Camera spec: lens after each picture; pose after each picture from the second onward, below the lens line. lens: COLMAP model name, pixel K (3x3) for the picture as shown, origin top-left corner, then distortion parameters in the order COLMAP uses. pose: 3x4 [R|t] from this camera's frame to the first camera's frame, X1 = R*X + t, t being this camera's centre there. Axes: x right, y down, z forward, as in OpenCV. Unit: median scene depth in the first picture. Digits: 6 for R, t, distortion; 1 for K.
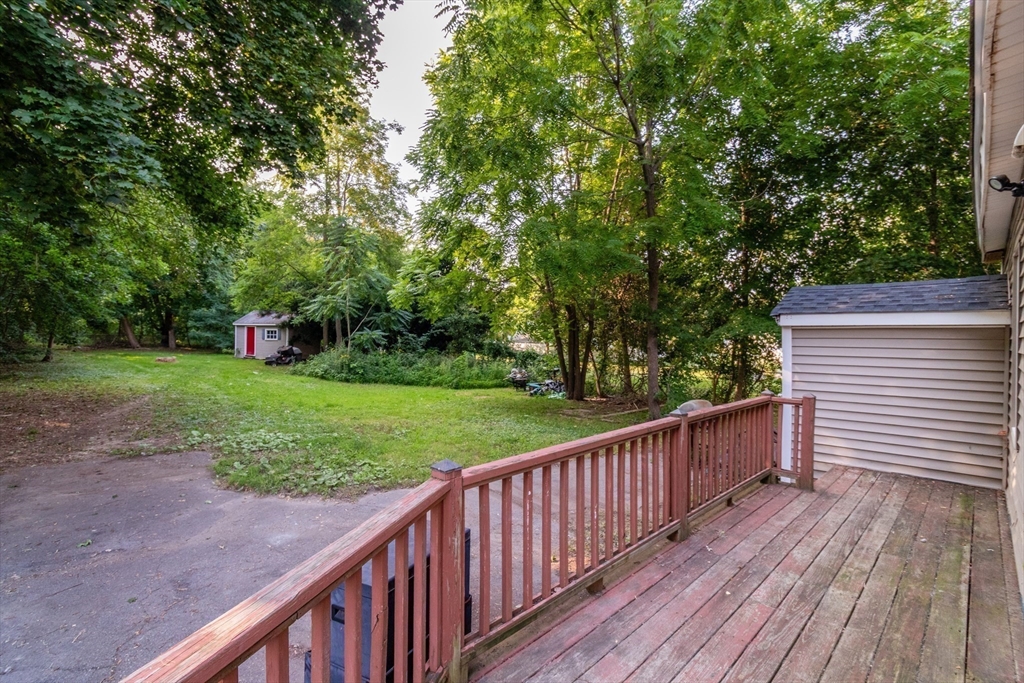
lens RADIAL K [[474.4, 0, 511.3], [0, 474.4, 339.2], [0, 0, 1]] dist [0.000654, -0.003951]
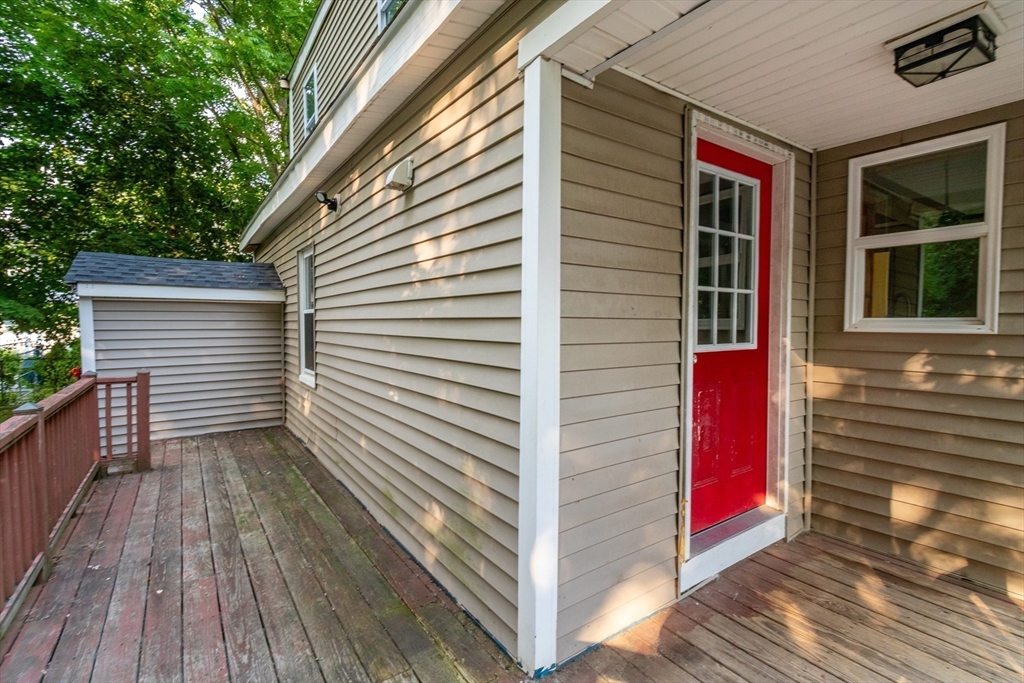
lens RADIAL K [[474.4, 0, 512.0], [0, 474.4, 341.1], [0, 0, 1]] dist [0.000654, -0.003951]
pose [[0.177990, -0.050940, 0.982713, -0.212747], [0.005248, 0.998694, 0.050817, 0.021623], [-0.984018, -0.003888, 0.178024, 0.156209]]
